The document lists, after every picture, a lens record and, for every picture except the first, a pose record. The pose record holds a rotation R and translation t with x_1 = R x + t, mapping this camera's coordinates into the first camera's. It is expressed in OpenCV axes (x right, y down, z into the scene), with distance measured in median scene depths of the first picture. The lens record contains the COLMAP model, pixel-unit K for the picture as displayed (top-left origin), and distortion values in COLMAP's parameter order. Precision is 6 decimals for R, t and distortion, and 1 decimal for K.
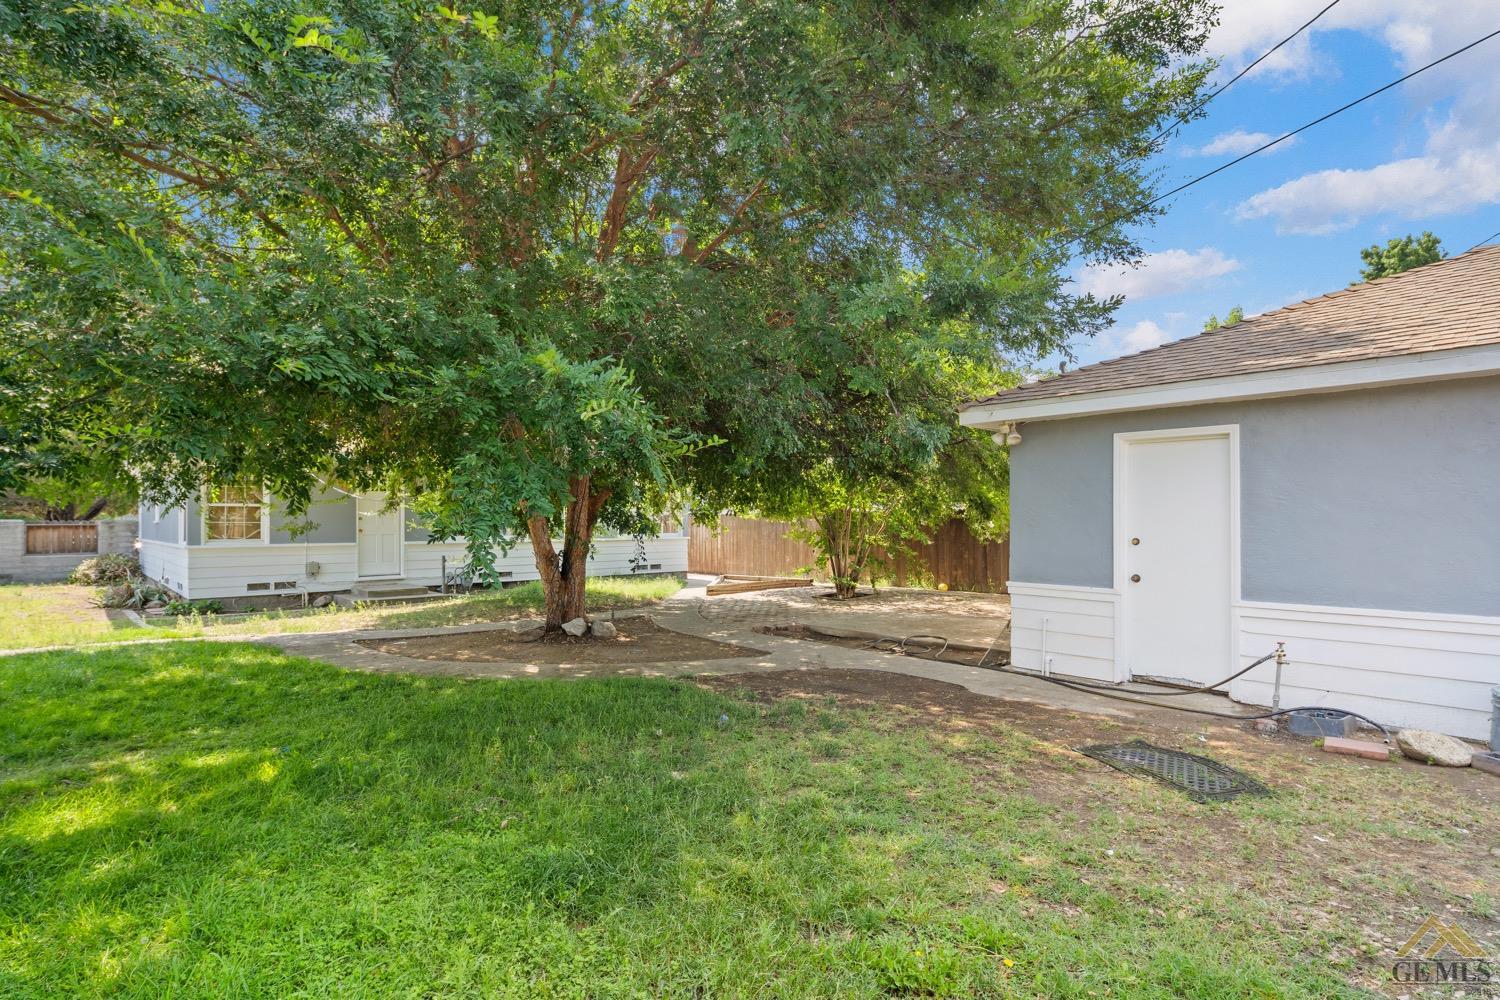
lens RADIAL K [[734.2, 0, 755.0], [0, 734.2, 514.4], [0, 0, 1]] dist [0.000798, 0.000237]
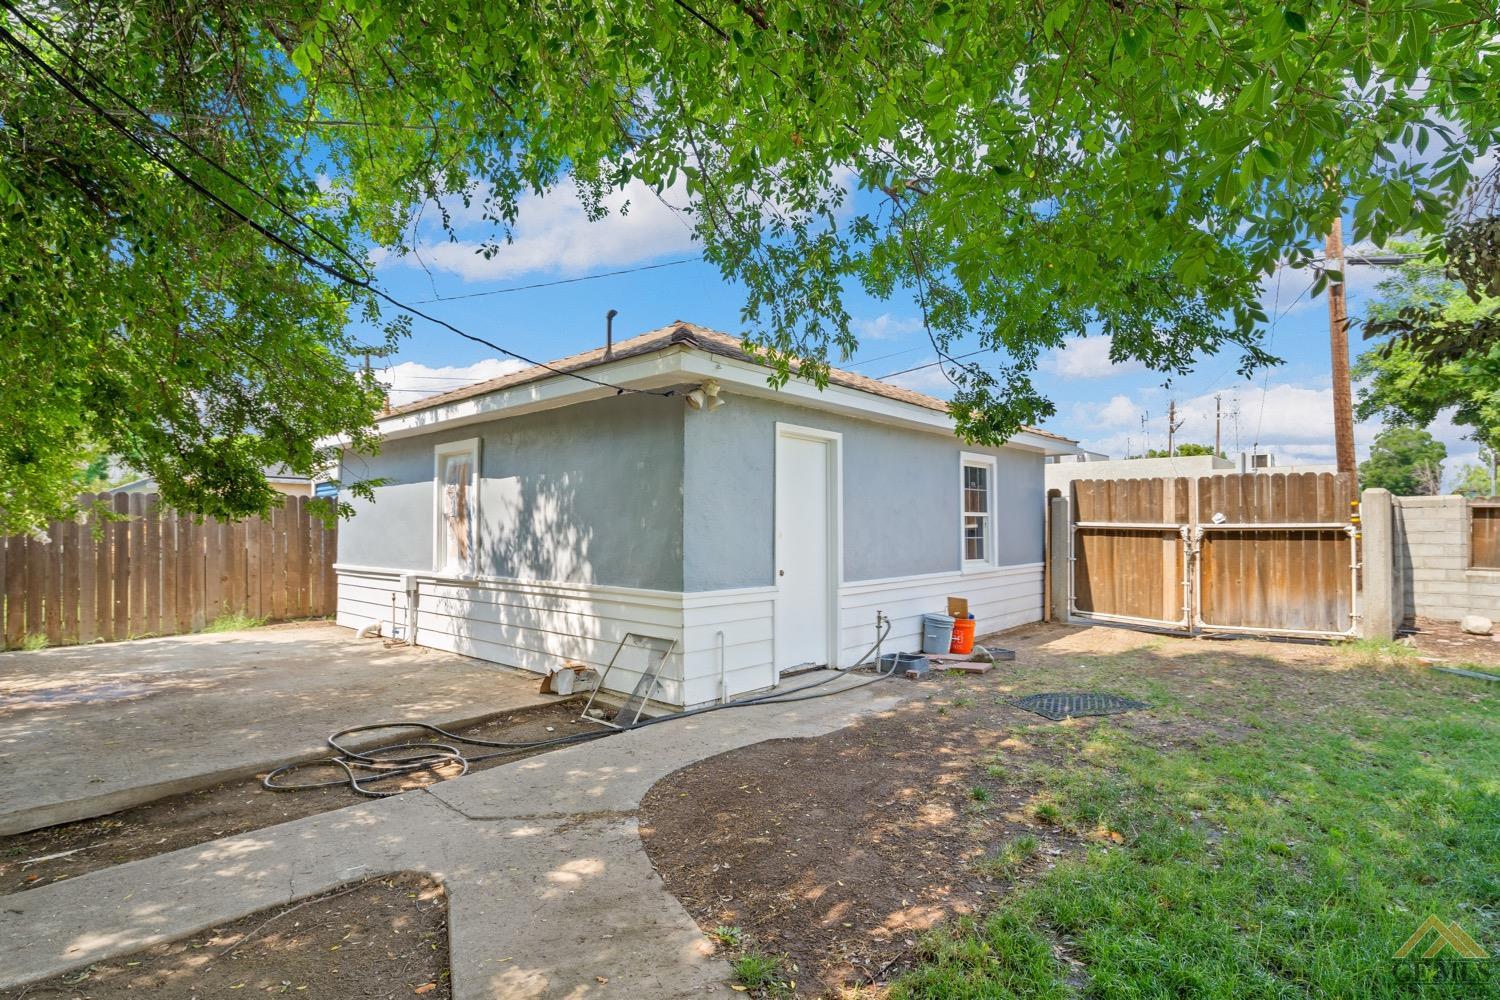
lens RADIAL K [[734.2, 0, 755.0], [0, 734.2, 514.4], [0, 0, 1]] dist [0.000798, 0.000237]
pose [[-0.099081, 0.019506, 0.994888, -0.920794], [-0.011920, 0.999713, -0.020787, 0.059917], [-0.995008, -0.013919, -0.098820, 2.305613]]
